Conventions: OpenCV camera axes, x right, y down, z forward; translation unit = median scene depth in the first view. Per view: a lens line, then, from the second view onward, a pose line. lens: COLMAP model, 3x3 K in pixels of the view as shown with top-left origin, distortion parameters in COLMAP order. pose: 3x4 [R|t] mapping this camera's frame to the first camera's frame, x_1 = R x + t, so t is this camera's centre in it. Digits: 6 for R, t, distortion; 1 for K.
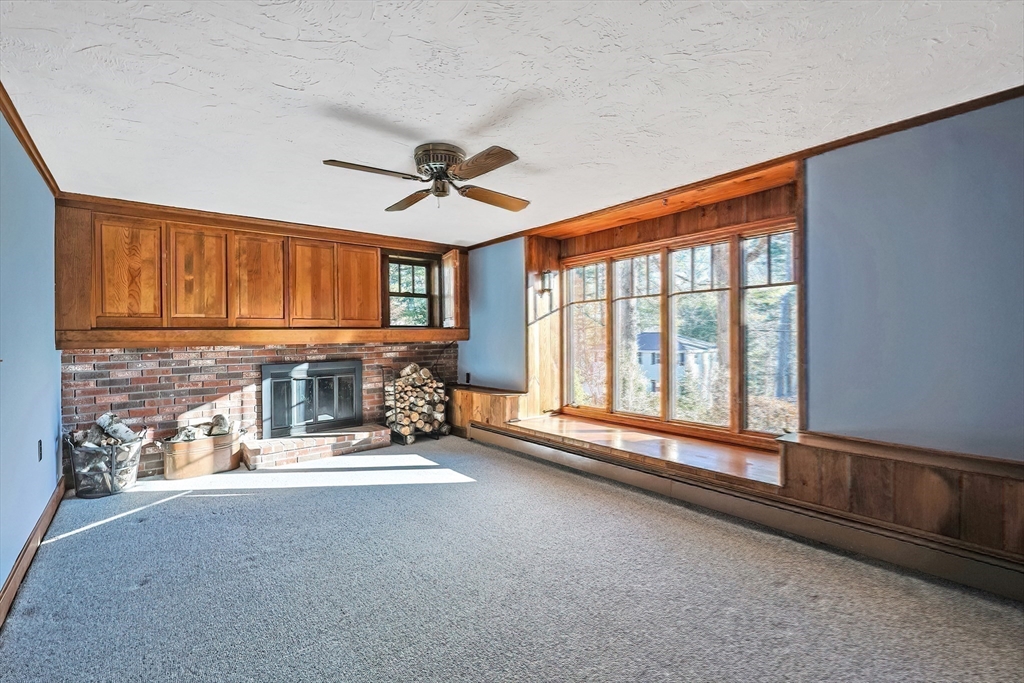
lens RADIAL K [[443.2, 0, 509.7], [0, 443.2, 339.5], [0, 0, 1]] dist [-0.002607, -0.000114]
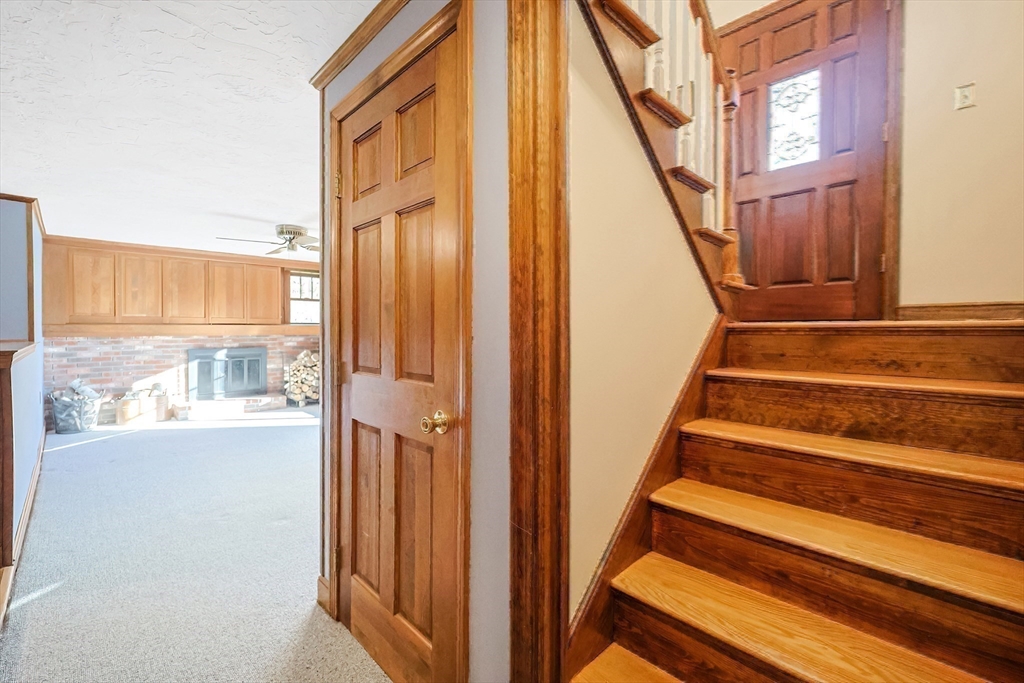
lens RADIAL K [[443.2, 0, 514.5], [0, 443.2, 339.5], [0, 0, 1]] dist [-0.002607, -0.000114]
pose [[0.995280, 0.015377, 0.095815, 0.359317], [-0.017151, 0.999696, 0.017725, -0.019158], [-0.095513, -0.019285, 0.995241, -0.536200]]
